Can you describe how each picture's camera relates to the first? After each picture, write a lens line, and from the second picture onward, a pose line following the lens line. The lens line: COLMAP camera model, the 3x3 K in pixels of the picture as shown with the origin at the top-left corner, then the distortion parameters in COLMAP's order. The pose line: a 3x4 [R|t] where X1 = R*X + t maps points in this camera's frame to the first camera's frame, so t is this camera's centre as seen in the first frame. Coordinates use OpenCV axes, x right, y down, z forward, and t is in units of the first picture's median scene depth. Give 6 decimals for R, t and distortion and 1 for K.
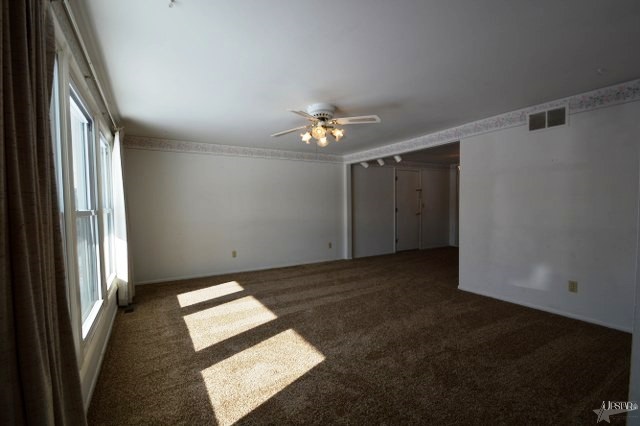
lens RADIAL K [[285.3, 0, 308.6], [0, 285.3, 216.8], [0, 0, 1]] dist [0.016153, -0.017673]
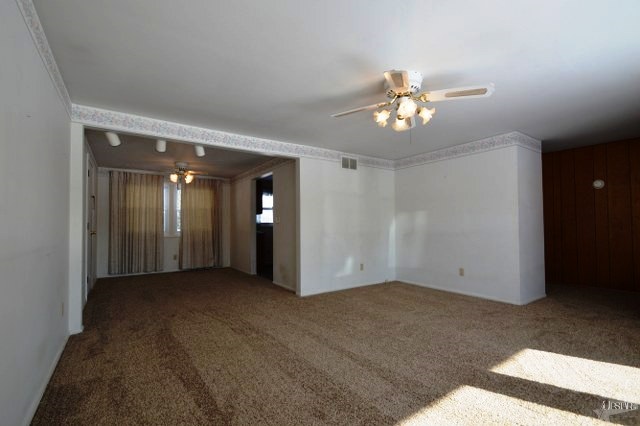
lens RADIAL K [[285.3, 0, 308.6], [0, 285.3, 216.8], [0, 0, 1]] dist [0.016153, -0.017673]
pose [[-0.071651, 0.042692, 0.996516, -0.667900], [0.046968, 0.998120, -0.039384, 0.002273], [-0.996323, 0.043982, -0.073522, 1.286242]]
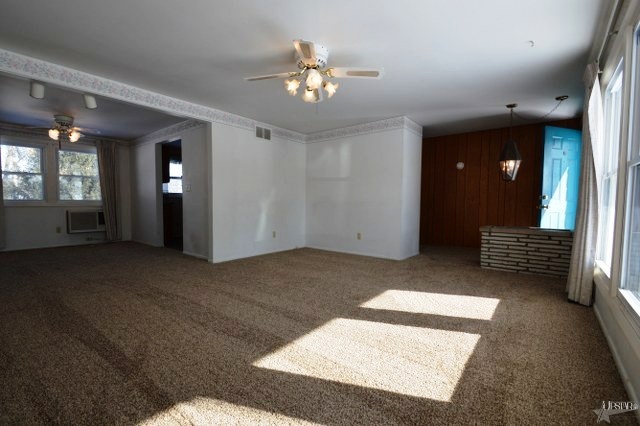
lens RADIAL K [[285.3, 0, 308.6], [0, 285.3, 216.8], [0, 0, 1]] dist [0.016153, -0.017673]
pose [[-0.356936, -0.037458, 0.933377, -0.722593], [0.033744, 0.998027, 0.052956, 0.044923], [-0.933519, 0.050398, -0.354968, 1.288432]]
